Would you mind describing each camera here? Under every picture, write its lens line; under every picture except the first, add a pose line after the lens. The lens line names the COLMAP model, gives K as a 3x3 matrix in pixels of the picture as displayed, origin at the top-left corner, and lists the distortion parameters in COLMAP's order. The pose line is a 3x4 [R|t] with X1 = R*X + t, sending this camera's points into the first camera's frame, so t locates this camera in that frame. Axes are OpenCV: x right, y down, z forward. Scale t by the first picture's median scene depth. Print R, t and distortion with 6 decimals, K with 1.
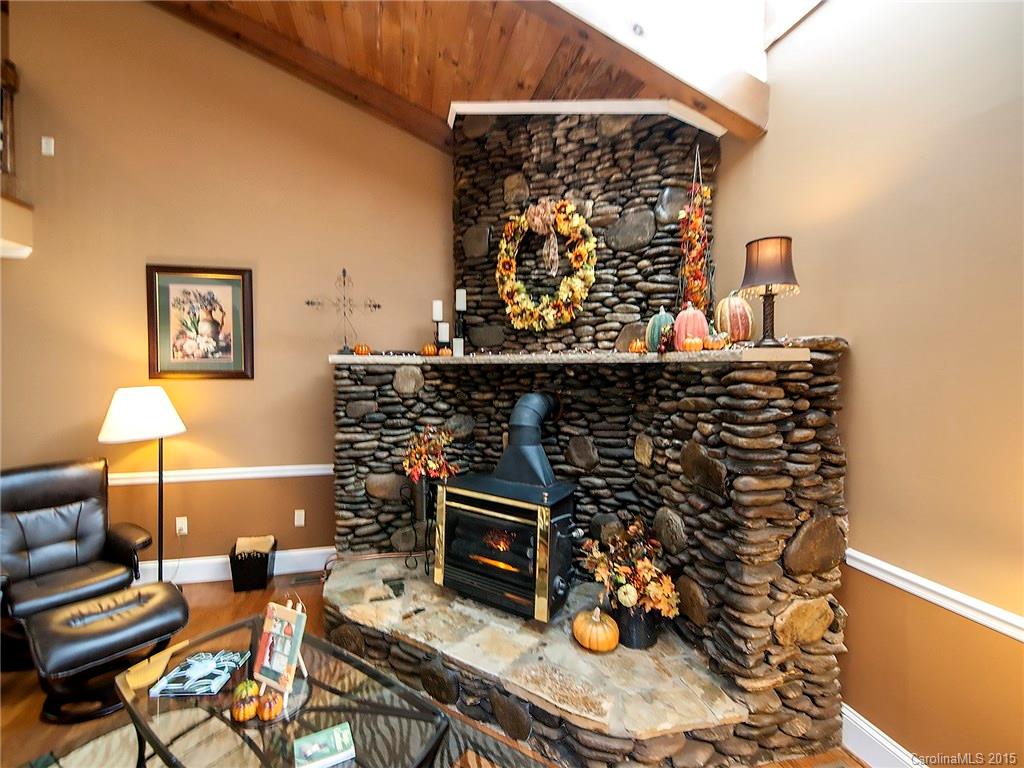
lens RADIAL K [[478.2, 0, 510.6], [0, 478.2, 377.1], [0, 0, 1]] dist [0.019476, -0.001234]
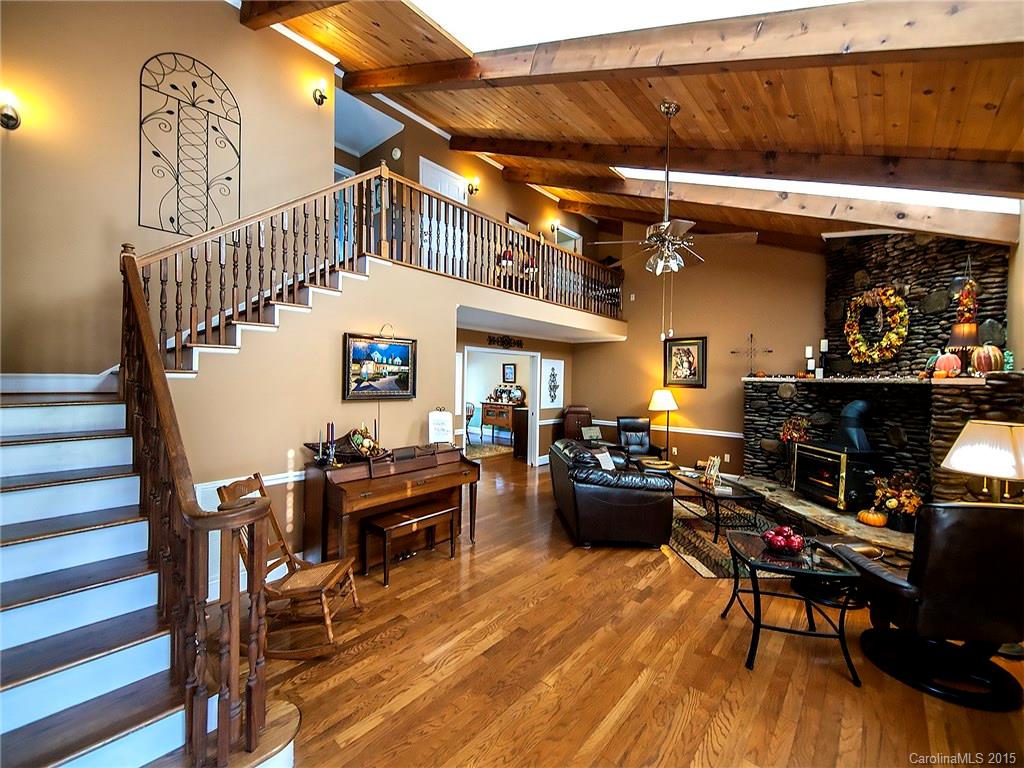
lens RADIAL K [[417.1, 0, 508.6], [0, 417.1, 379.2], [0, 0, 1]] dist [0.007743, -0.005589]
pose [[0.597219, 0.009007, -0.802028, 0.482053], [-0.029707, 0.999499, -0.010896, 0.012229], [0.801528, 0.030333, 0.597188, -0.912258]]
